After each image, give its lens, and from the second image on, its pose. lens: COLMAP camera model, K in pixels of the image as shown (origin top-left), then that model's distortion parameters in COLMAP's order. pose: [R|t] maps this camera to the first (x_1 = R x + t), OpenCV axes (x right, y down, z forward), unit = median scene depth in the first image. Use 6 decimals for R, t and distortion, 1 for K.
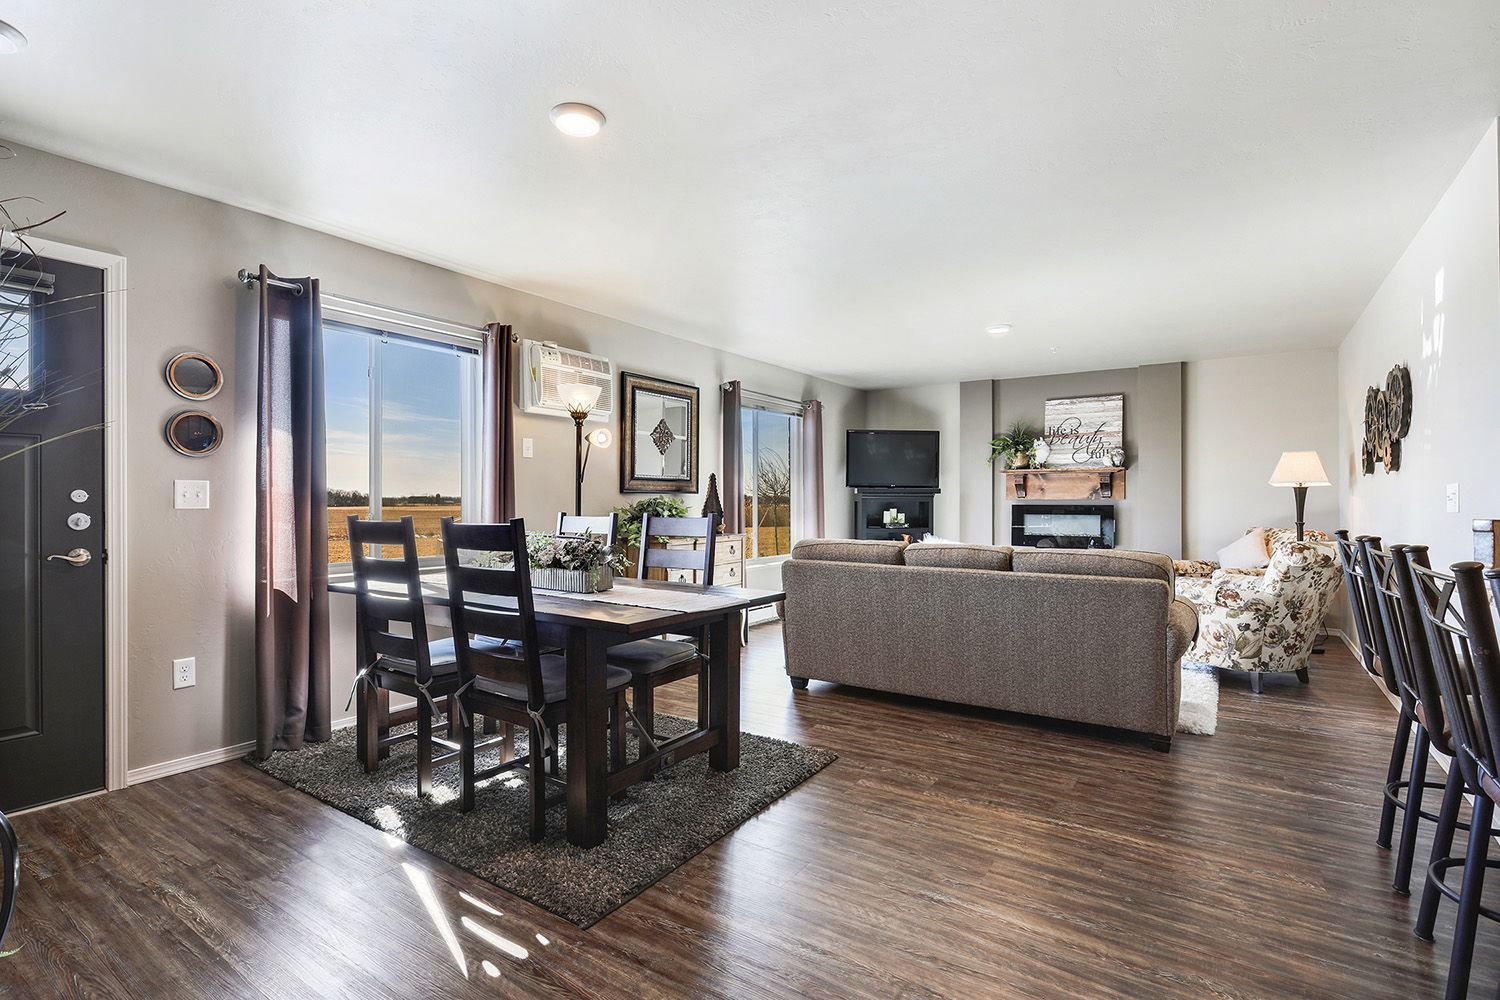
lens RADIAL K [[709.0, 0, 736.1], [0, 709.0, 504.1], [0, 0, 1]] dist [-0.003160, -0.000060]
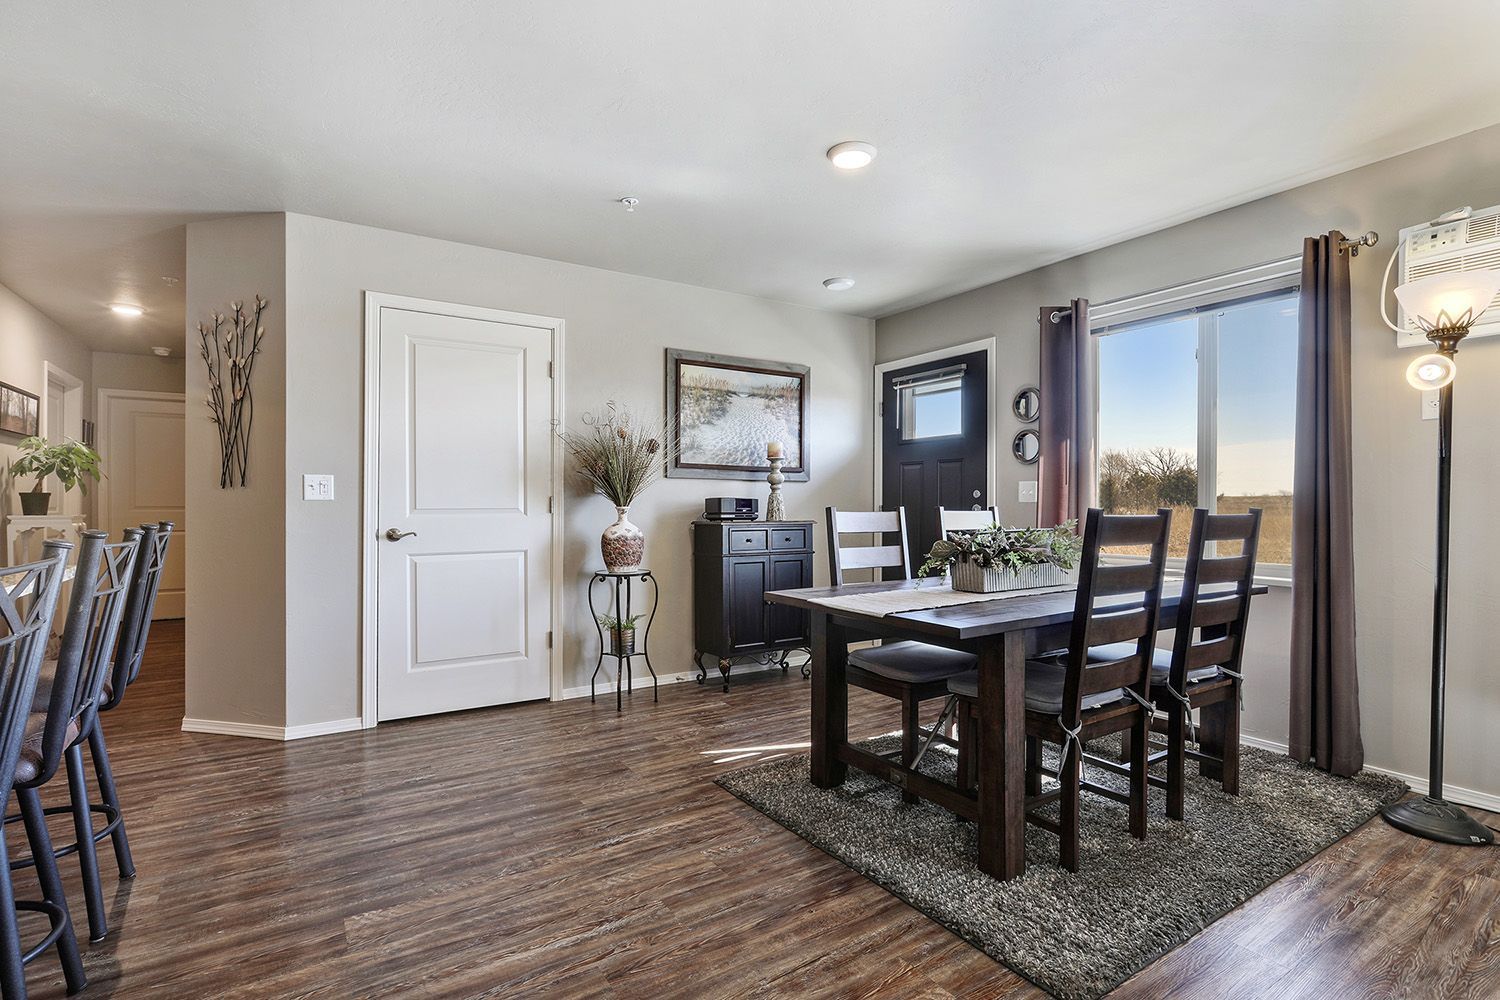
lens RADIAL K [[709.0, 0, 736.1], [0, 709.0, 504.1], [0, 0, 1]] dist [-0.003160, -0.000060]
pose [[-0.393149, 0.000345, -0.919475, 1.087141], [-0.004810, 0.999985, 0.002432, 0.015634], [0.919462, 0.005378, -0.393141, 1.558420]]
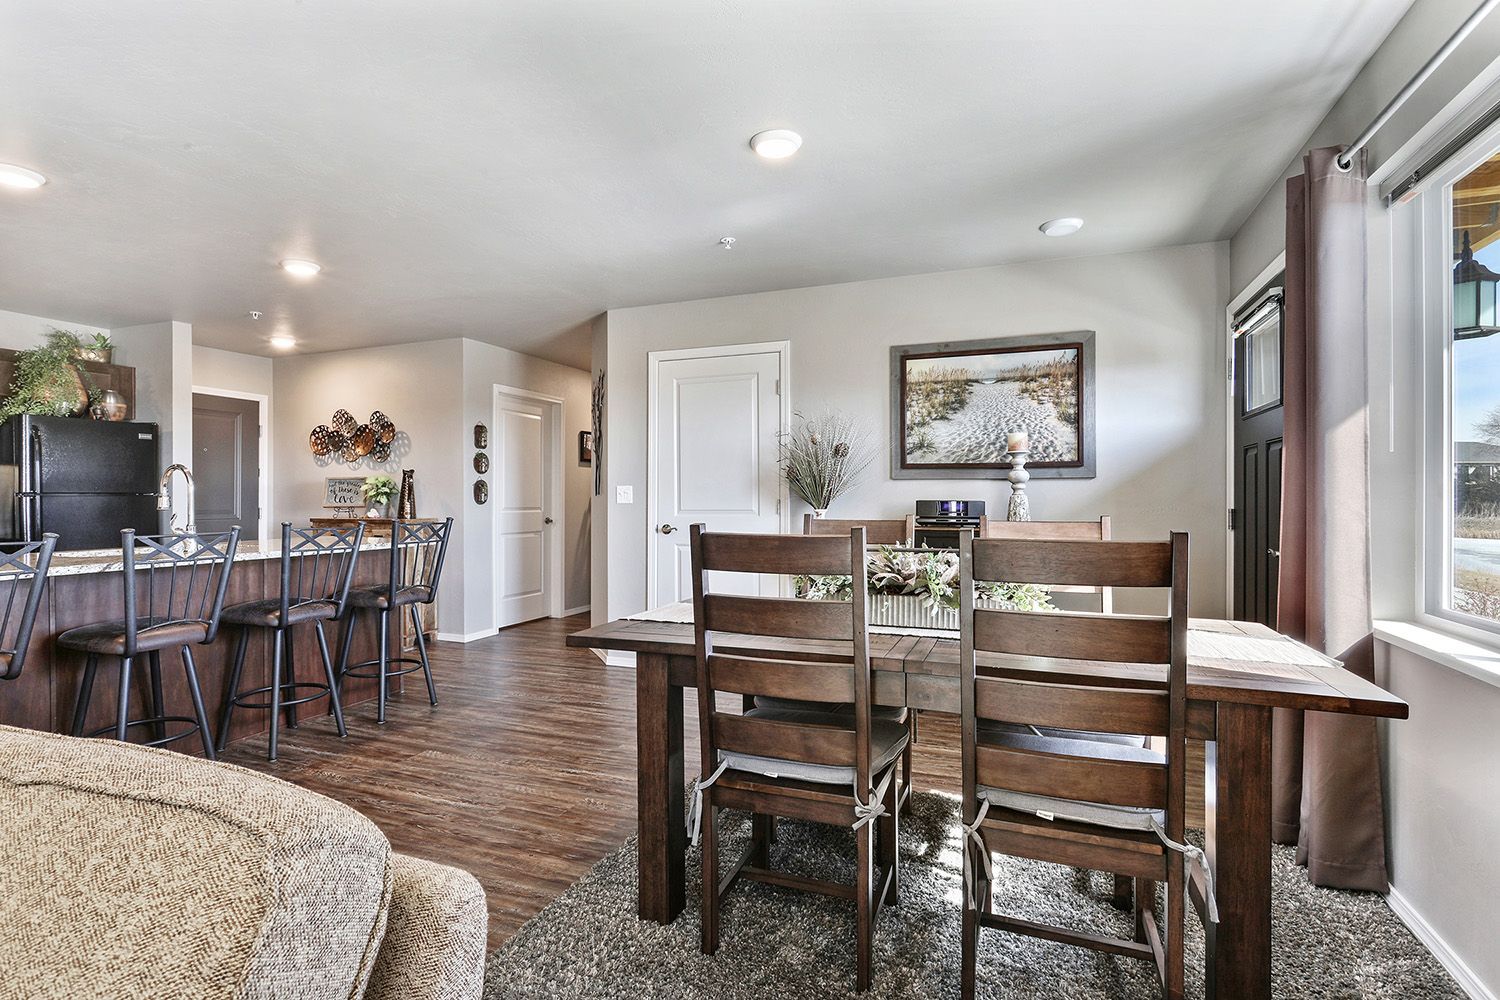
lens RADIAL K [[714.7, 0, 738.7], [0, 714.7, 491.8], [0, 0, 1]] dist [-0.006877, 0.000231]
pose [[-0.972216, -0.001173, -0.234082, 0.105299], [0.000276, 0.999981, -0.006156, -0.009700], [0.234085, -0.006050, -0.972197, 2.481394]]
